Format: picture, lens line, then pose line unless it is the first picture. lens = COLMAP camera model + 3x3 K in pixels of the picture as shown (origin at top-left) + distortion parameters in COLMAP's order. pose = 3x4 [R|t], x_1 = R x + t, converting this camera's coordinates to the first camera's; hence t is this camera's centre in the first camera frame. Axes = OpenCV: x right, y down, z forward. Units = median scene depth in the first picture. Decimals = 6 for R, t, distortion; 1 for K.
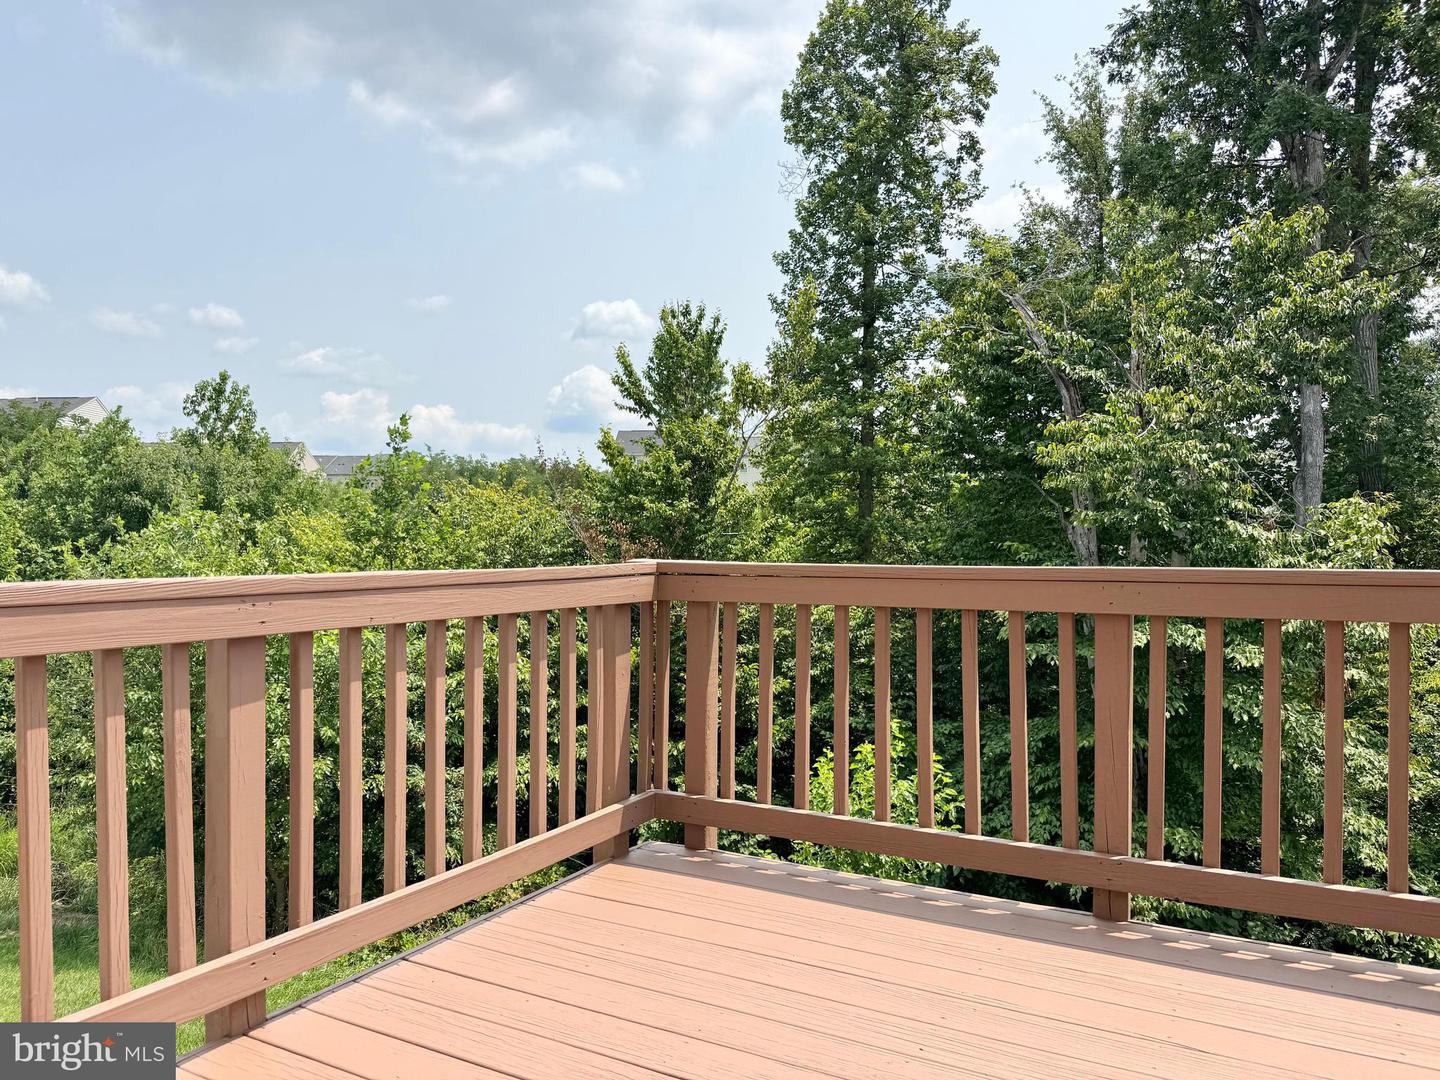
lens RADIAL K [[999.5, 0, 720.0], [0, 999.5, 540.0], [0, 0, 1]] dist [-0.038632, -0.004259]
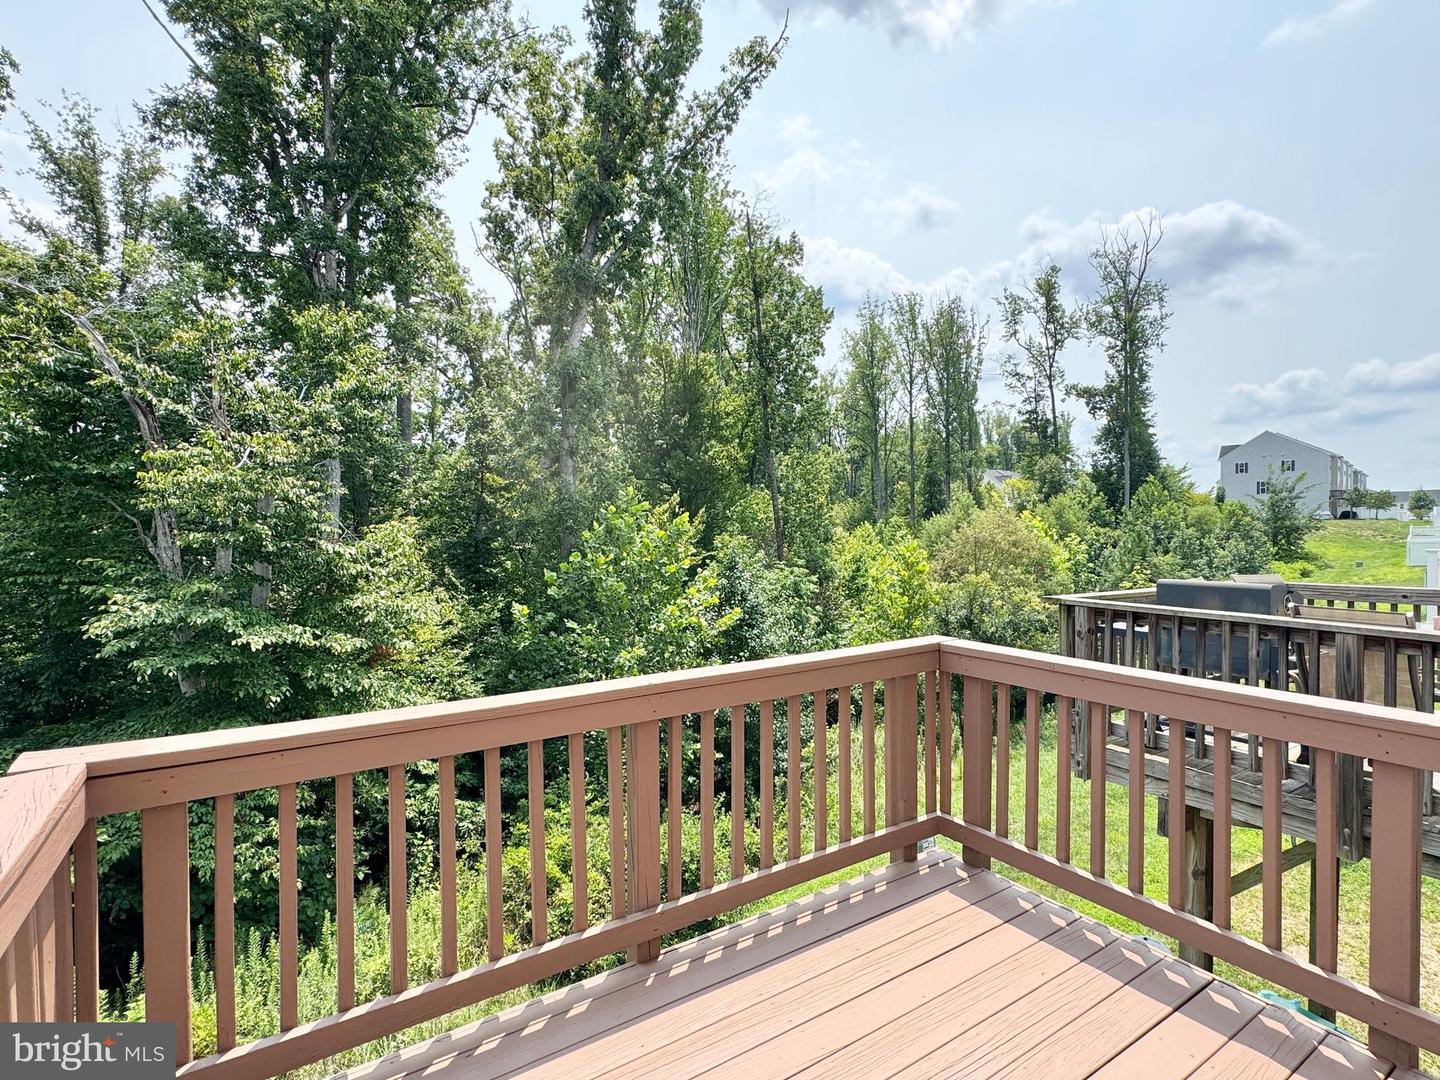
lens RADIAL K [[695.8, 0, 720.0], [0, 695.8, 540.0], [0, 0, 1]] dist [0.001615, -0.012179]
pose [[0.447063, -0.012821, 0.894411, -0.057173], [-0.000322, 0.999895, 0.014493, -0.026538], [-0.894503, -0.006767, 0.447012, 0.087140]]
